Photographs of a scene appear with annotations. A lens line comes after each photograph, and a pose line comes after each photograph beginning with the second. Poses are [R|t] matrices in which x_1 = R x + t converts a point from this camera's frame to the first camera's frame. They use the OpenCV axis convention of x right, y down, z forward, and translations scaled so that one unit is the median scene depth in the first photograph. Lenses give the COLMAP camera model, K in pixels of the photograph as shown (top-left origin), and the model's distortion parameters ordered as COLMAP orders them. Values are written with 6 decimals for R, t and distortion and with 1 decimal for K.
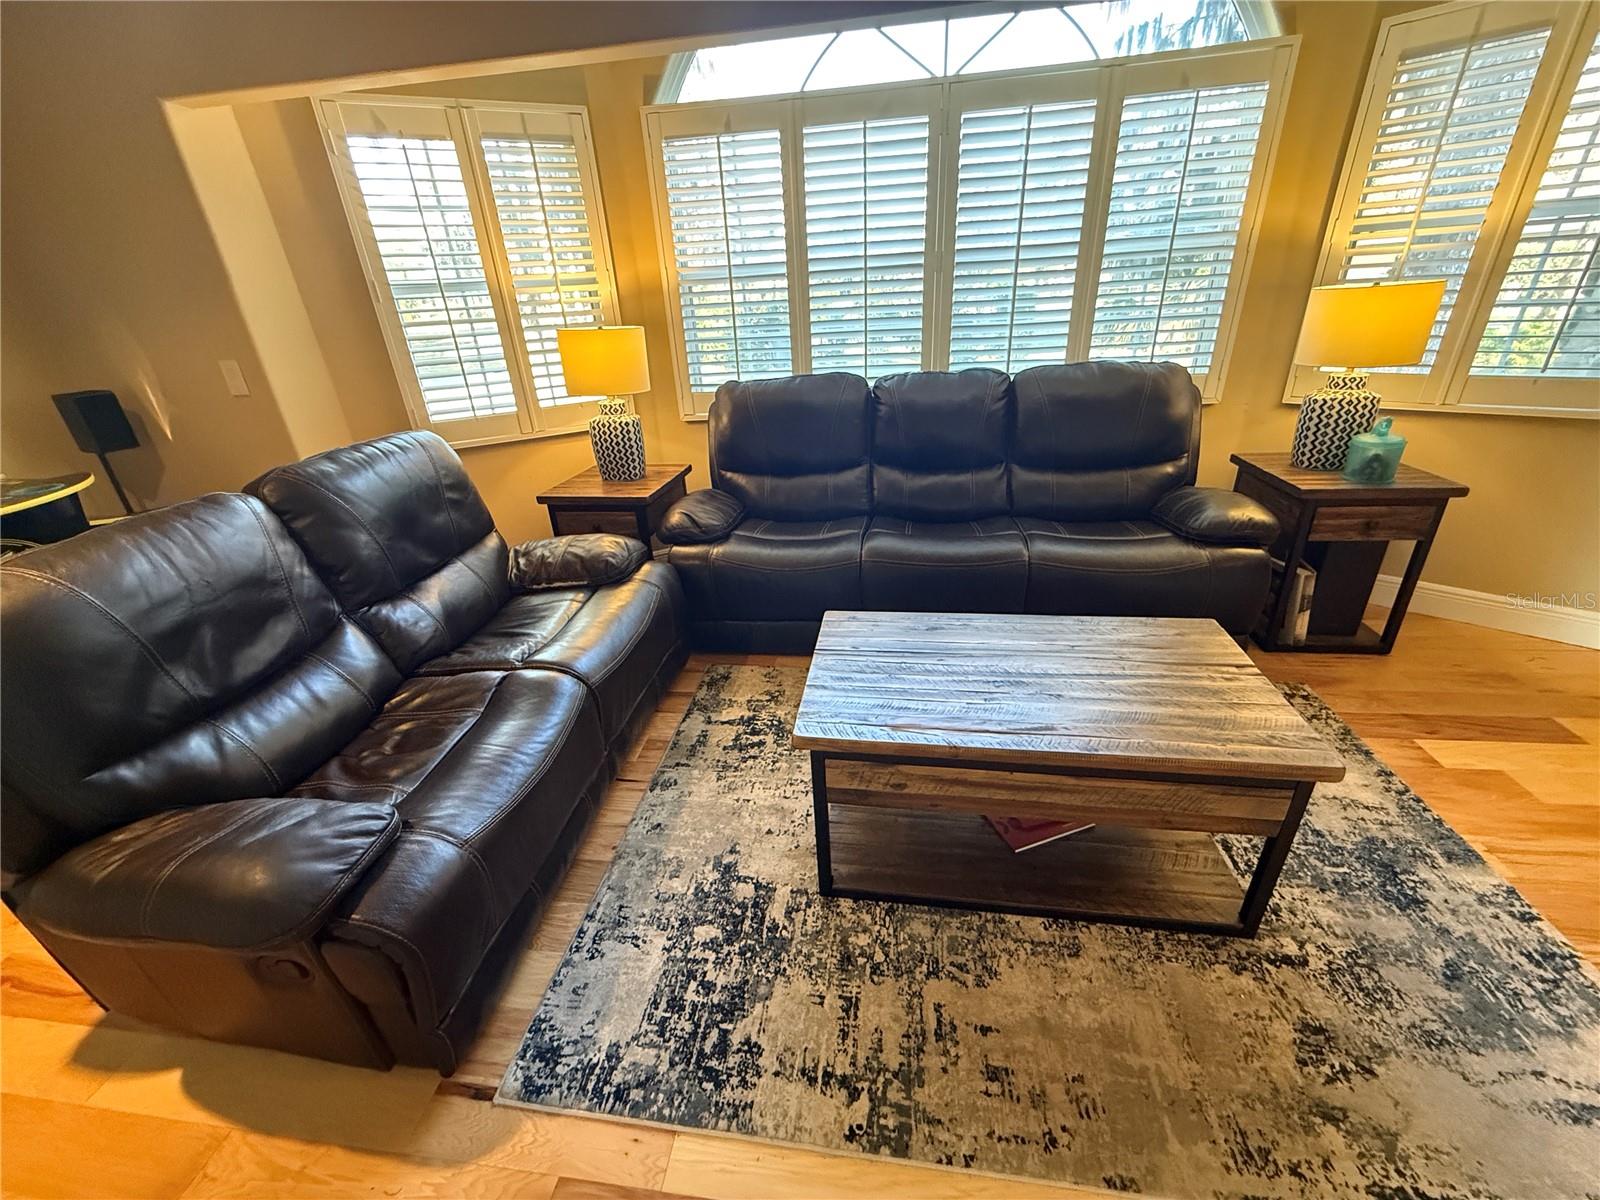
lens RADIAL K [[641.3, 0, 798.7], [0, 641.3, 592.4], [0, 0, 1]] dist [-0.000240, -0.000311]
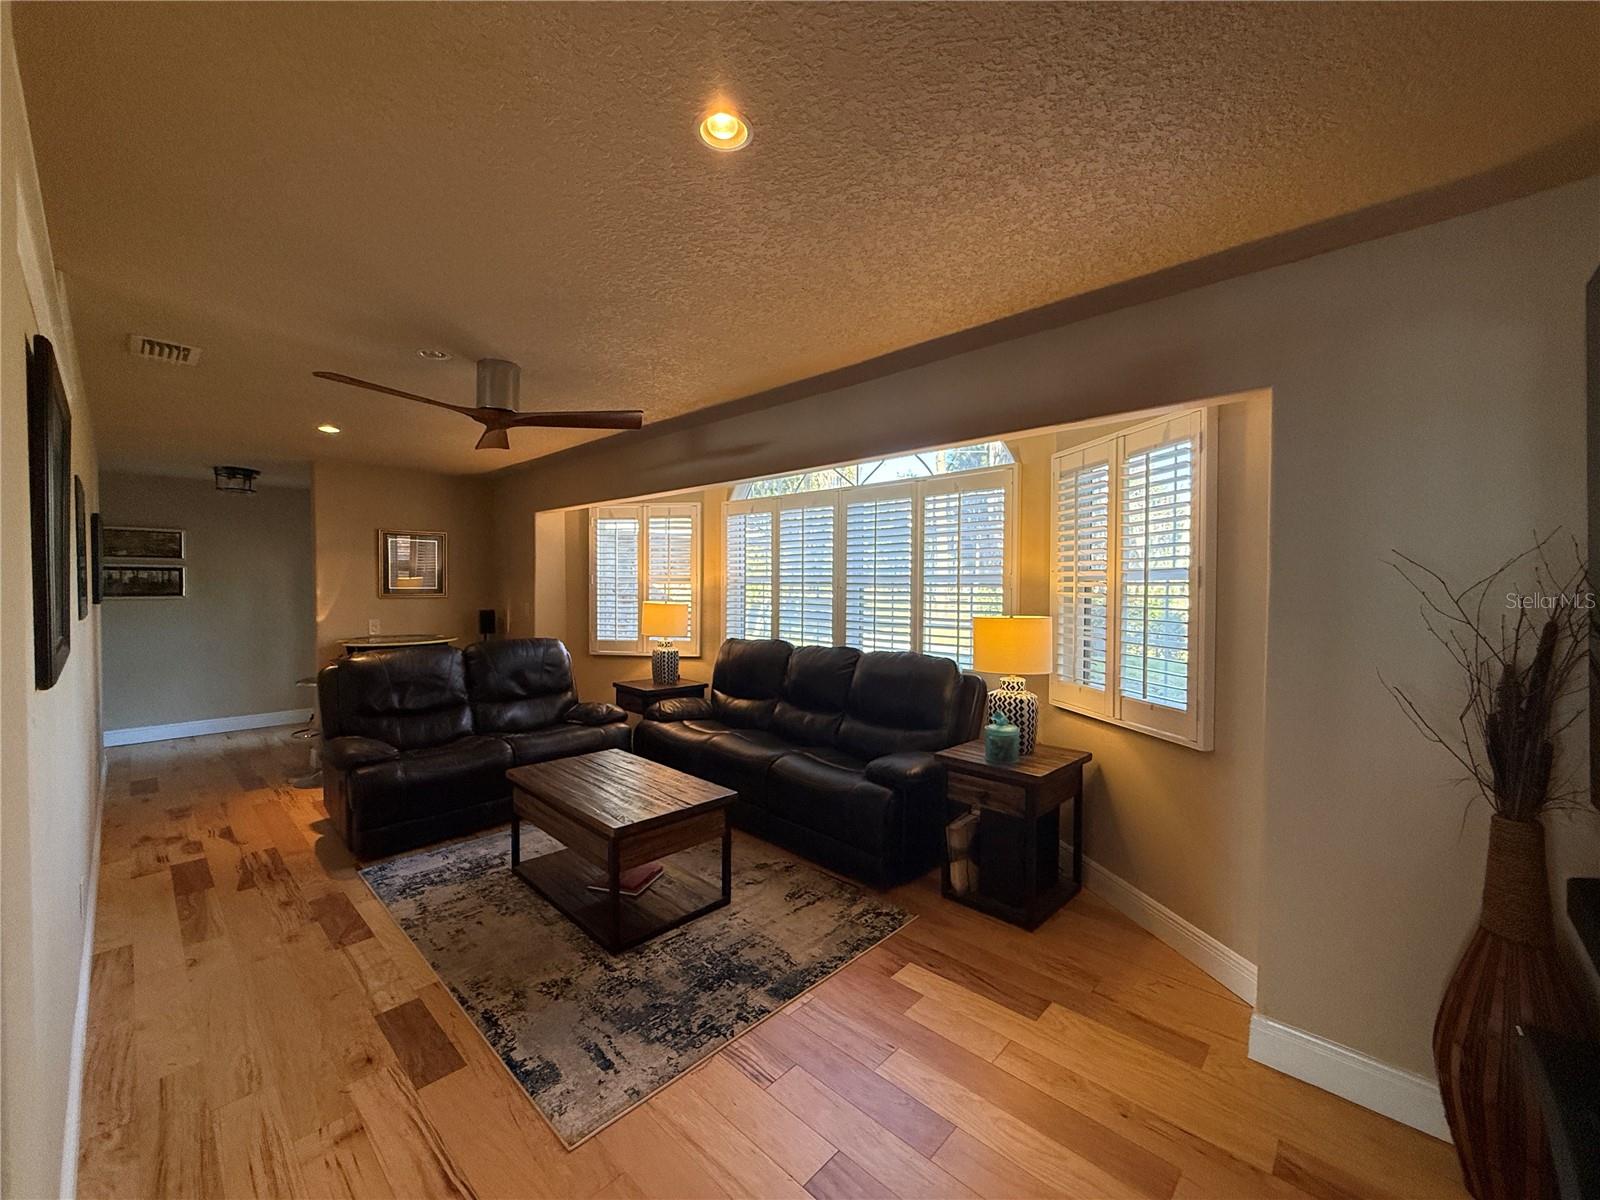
lens RADIAL K [[634.4, 0, 800.0], [0, 634.4, 600.0], [0, 0, 1]] dist [-0.000367, -0.000135]
pose [[0.812527, 0.074907, -0.578090, 1.733966], [-0.298593, 0.905209, -0.302389, 0.042632], [0.500642, 0.418313, 0.757874, -0.356217]]
